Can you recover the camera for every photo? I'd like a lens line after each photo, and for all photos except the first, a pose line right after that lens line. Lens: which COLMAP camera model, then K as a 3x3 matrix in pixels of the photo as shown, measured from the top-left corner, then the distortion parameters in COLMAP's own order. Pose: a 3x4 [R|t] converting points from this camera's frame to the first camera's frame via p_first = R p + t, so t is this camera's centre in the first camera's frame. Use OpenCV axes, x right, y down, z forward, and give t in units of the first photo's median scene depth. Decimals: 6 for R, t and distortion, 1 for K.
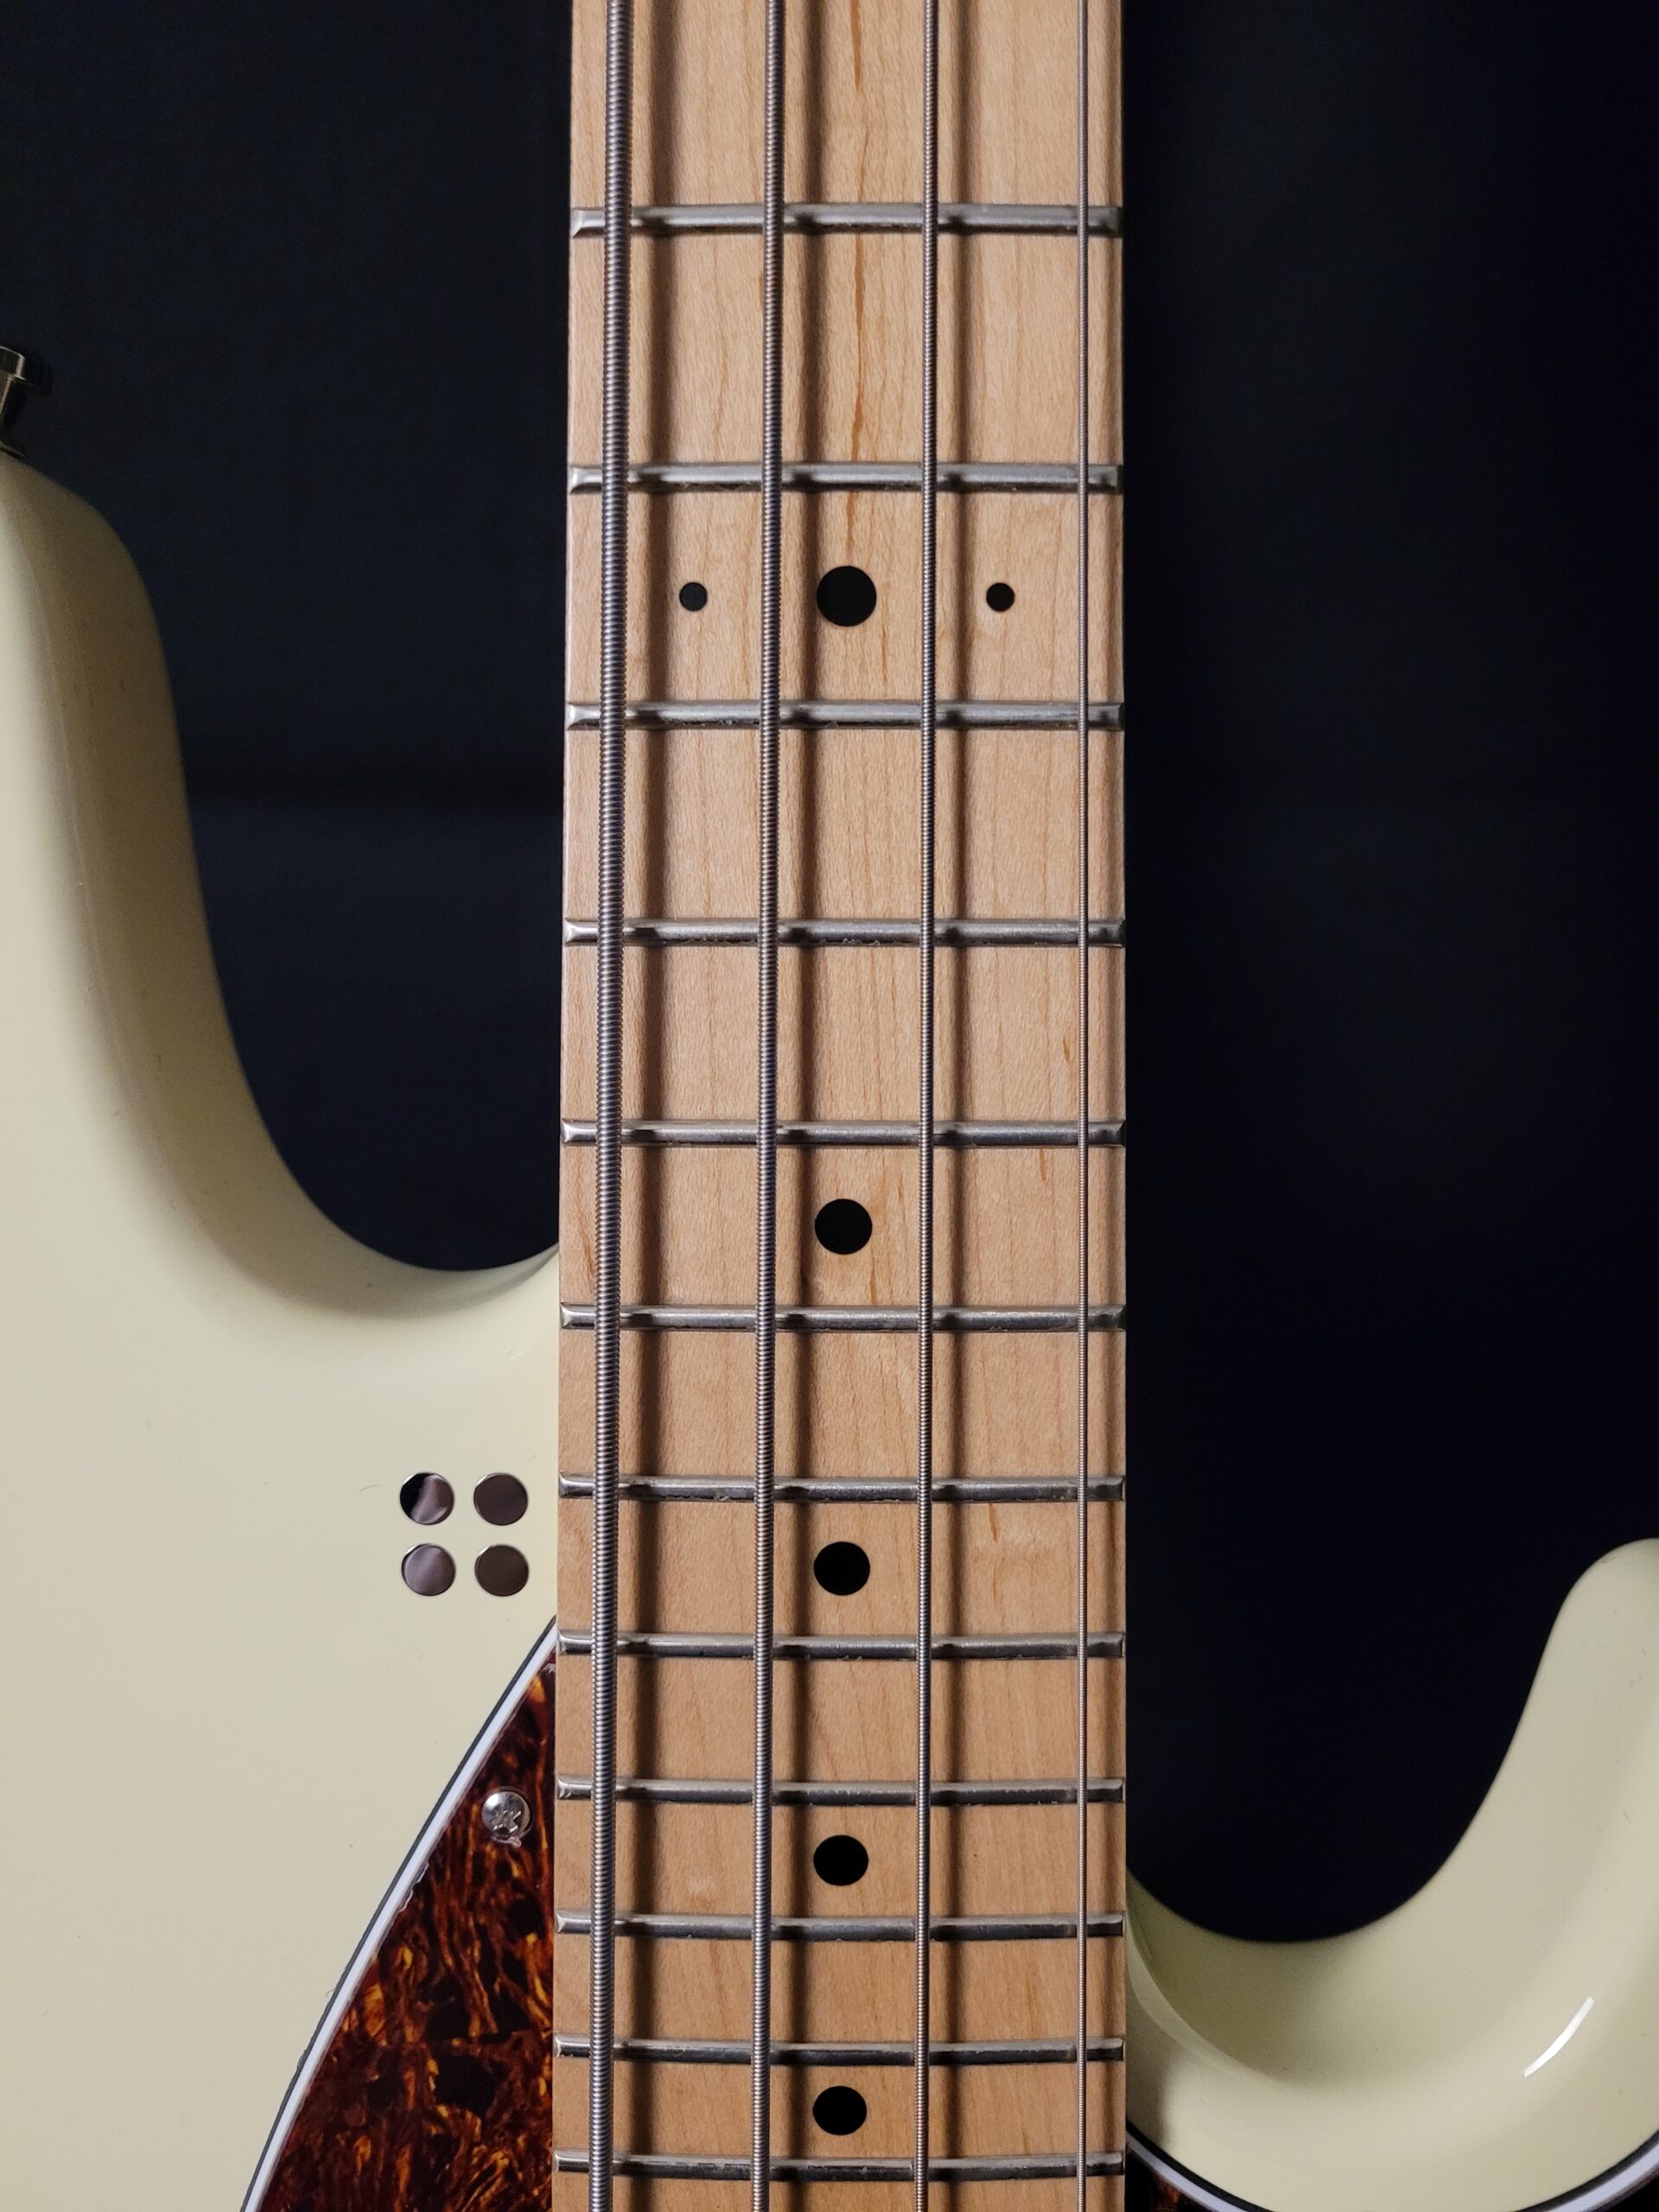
lens RADIAL K [[1722.8, 0, 828.1], [0, 1722.8, 1089.4], [0, 0, 1]] dist [0.020479, -0.020457]
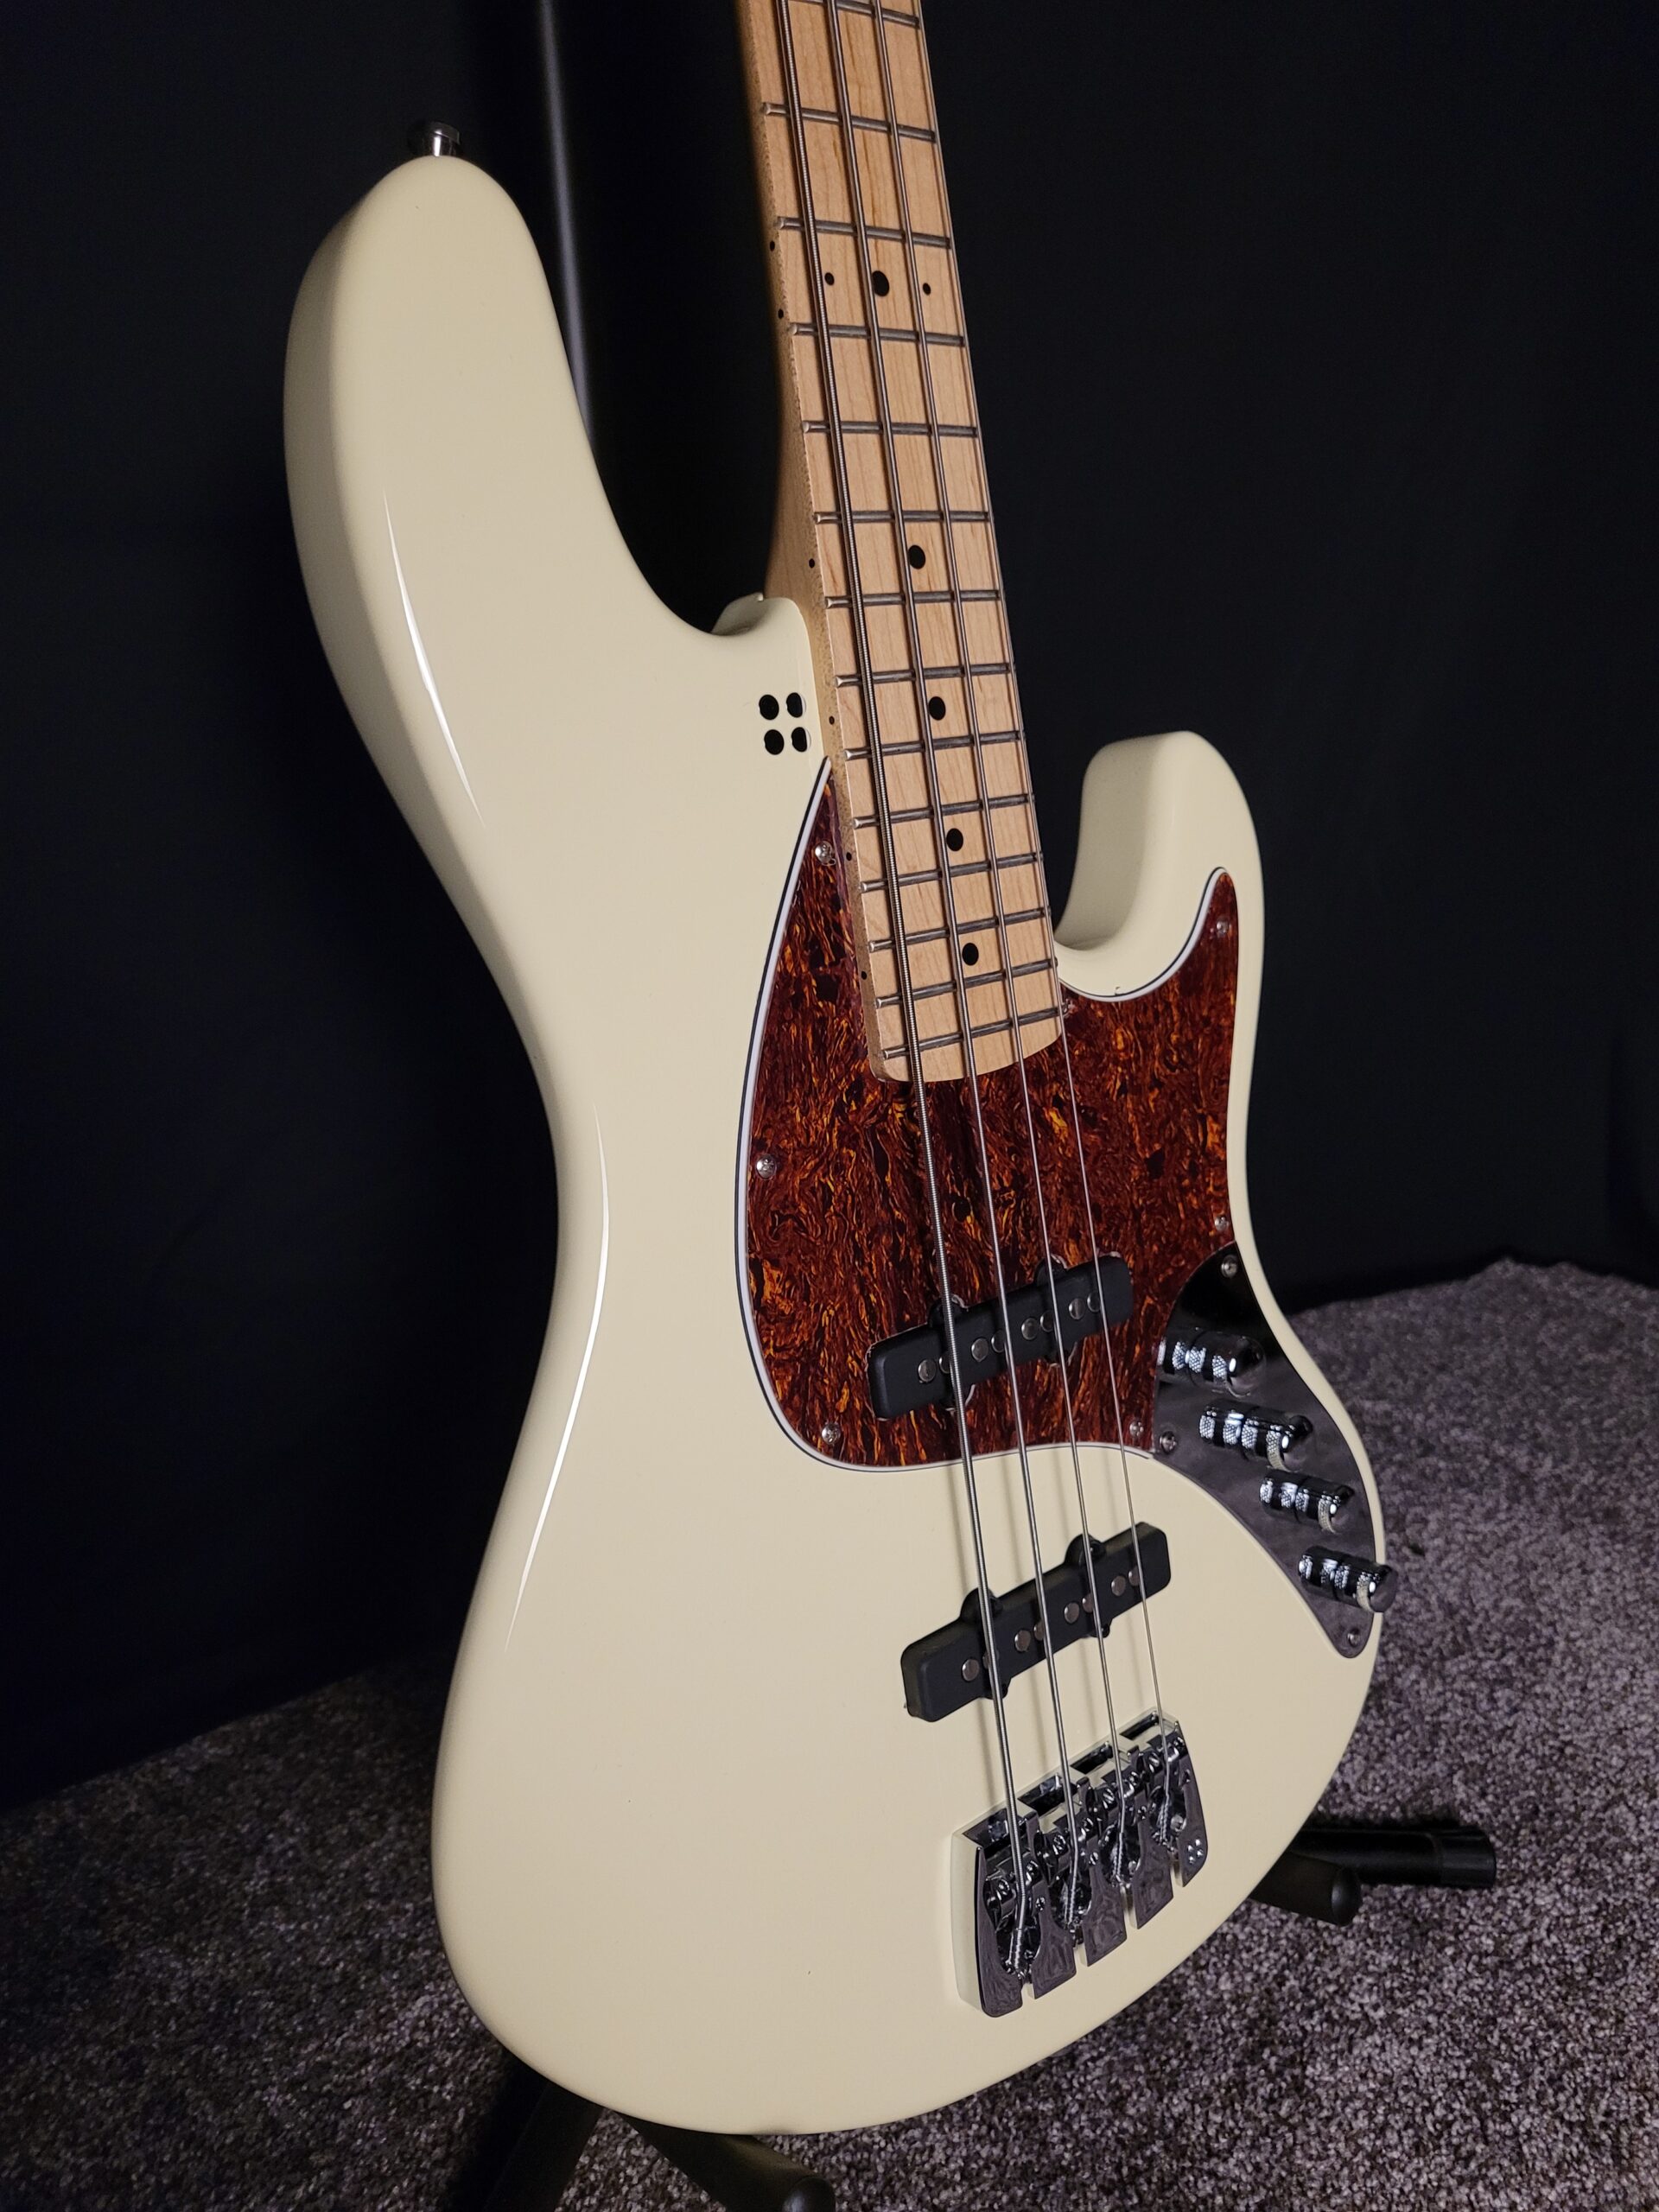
lens RADIAL K [[1722.8, 0, 837.5], [0, 1722.8, 1120.1], [0, 0, 1]] dist [0.020479, -0.020457]
pose [[0.761934, -0.214000, 0.611278, -1.656809], [0.220107, 0.973216, 0.066356, 0.641118], [-0.609105, 0.083987, 0.788630, -0.726829]]
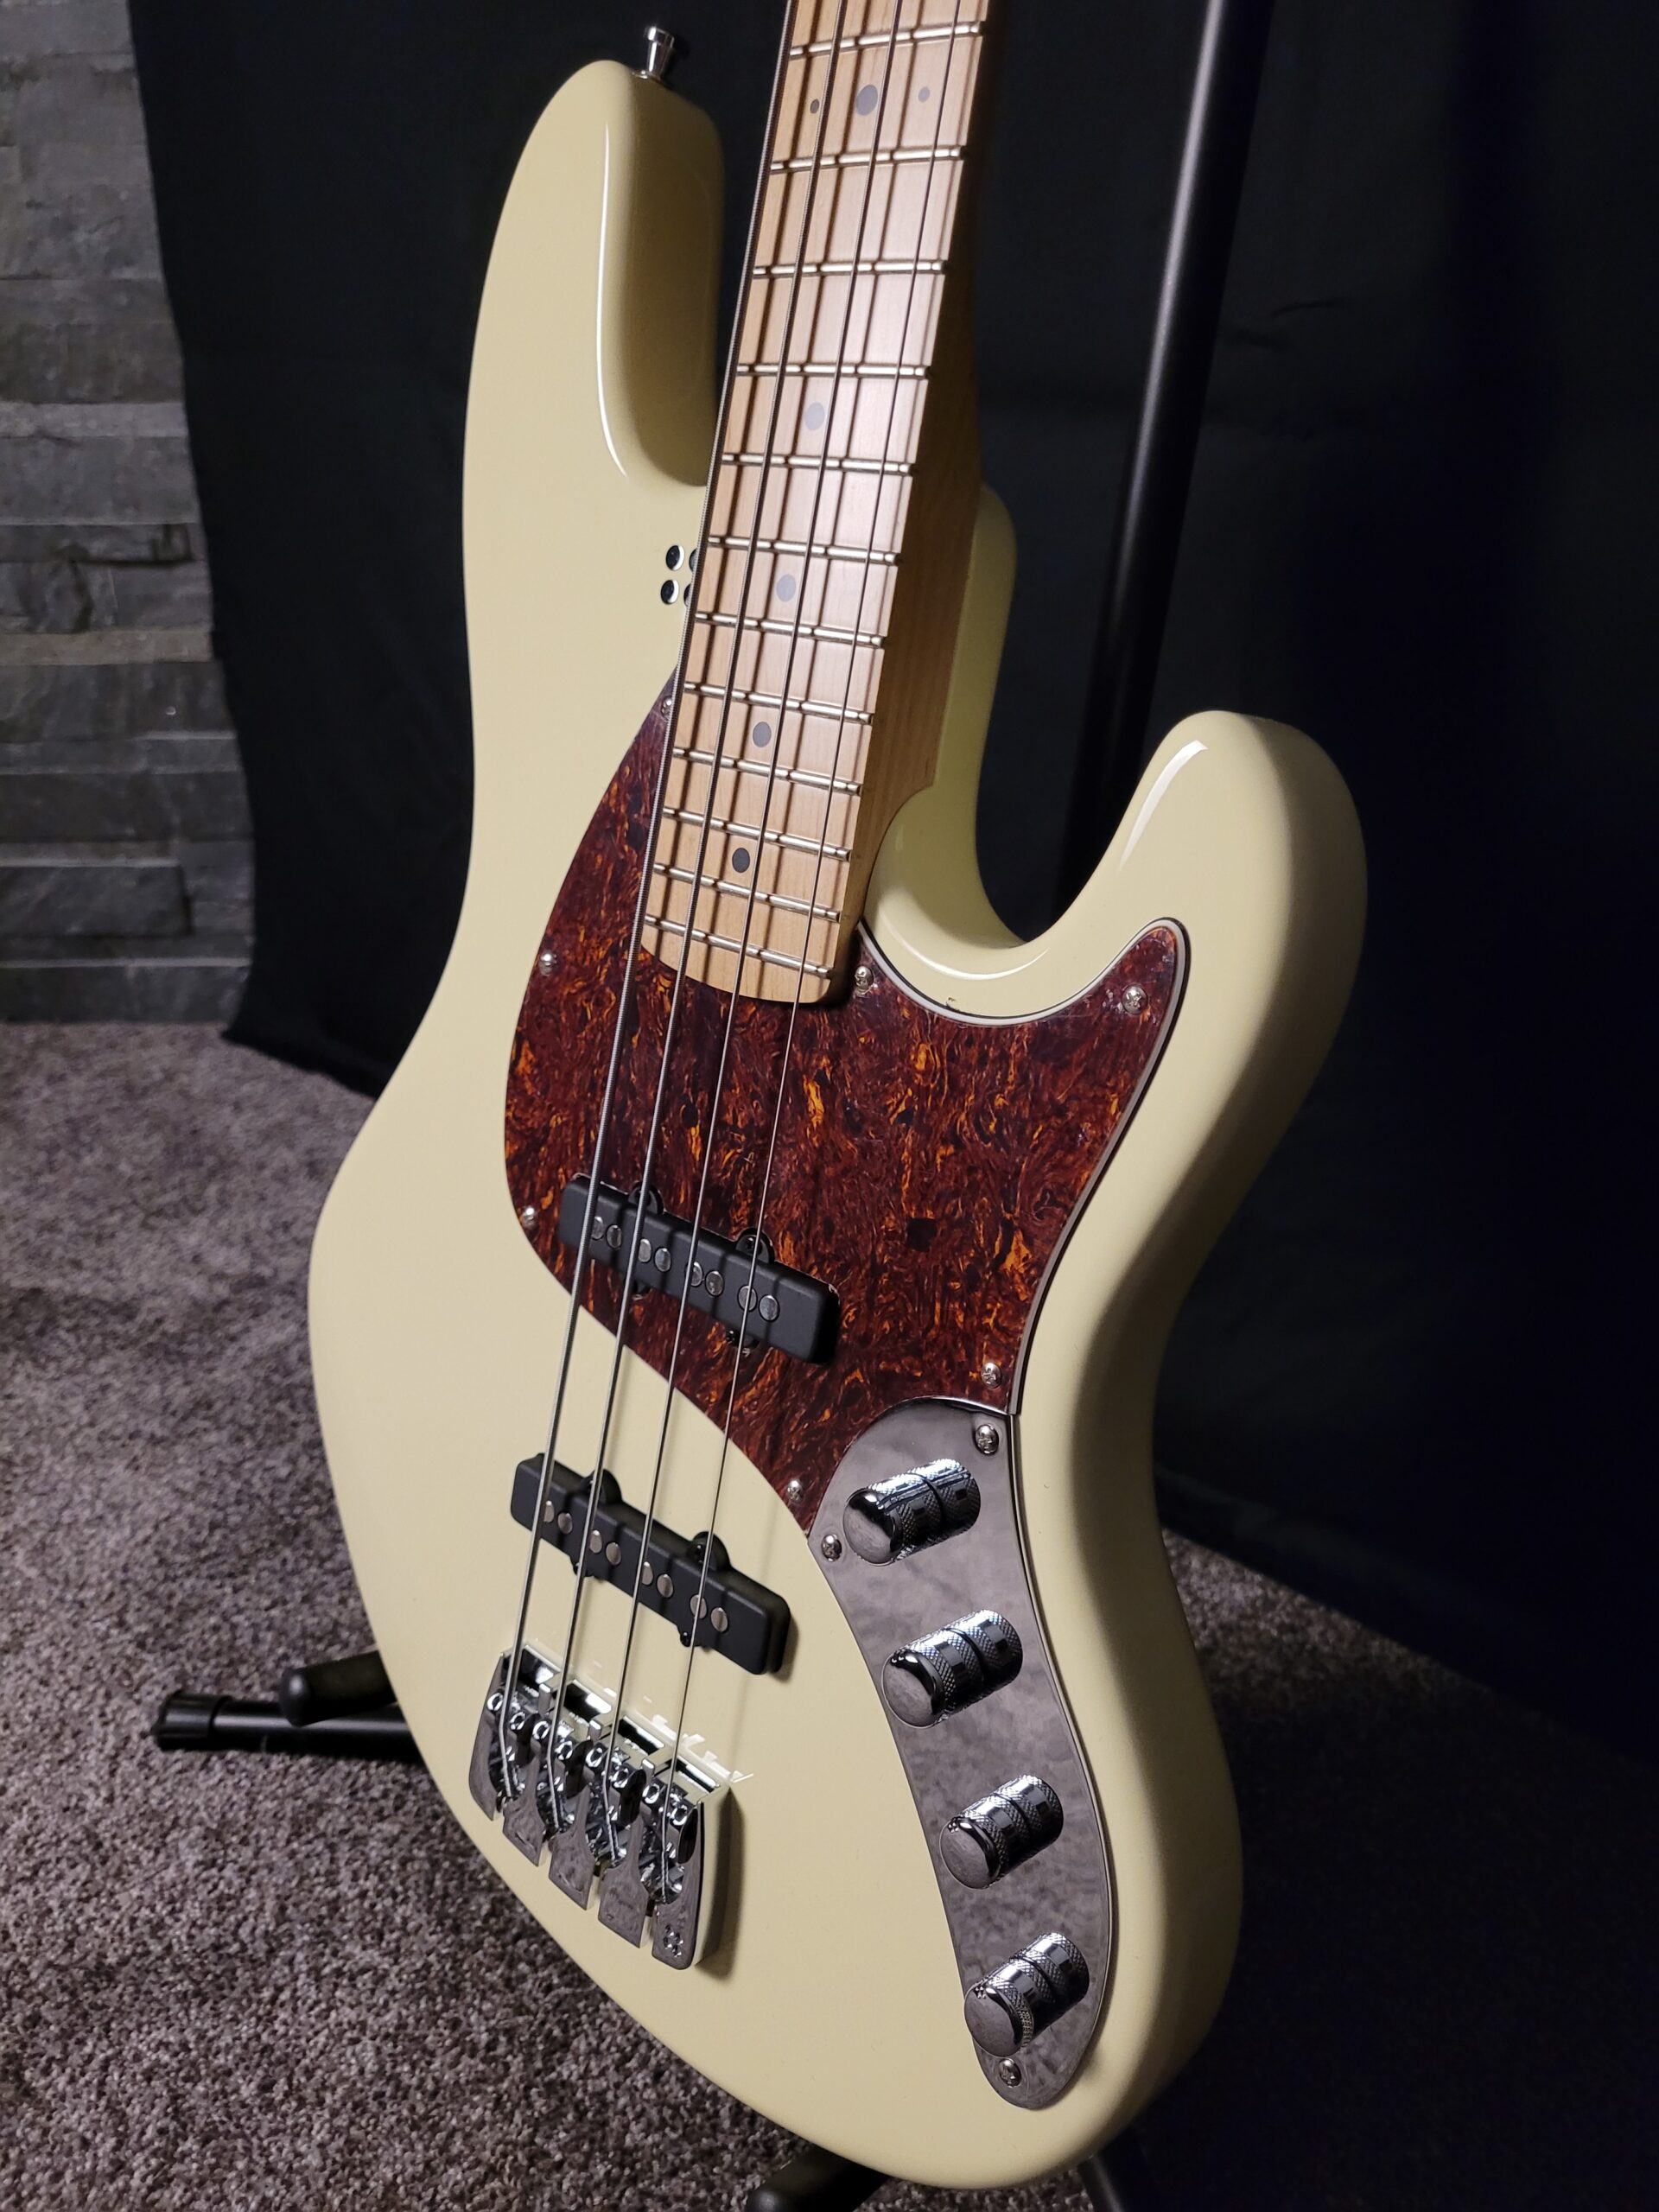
lens RADIAL K [[1722.8, 0, 816.8], [0, 1722.8, 1117.4], [0, 0, 1]] dist [0.020479, -0.020457]
pose [[0.752758, 0.273344, -0.598864, 1.496933], [-0.244988, 0.960696, 0.130554, 0.619938], [0.611012, 0.048438, 0.790138, -0.633108]]
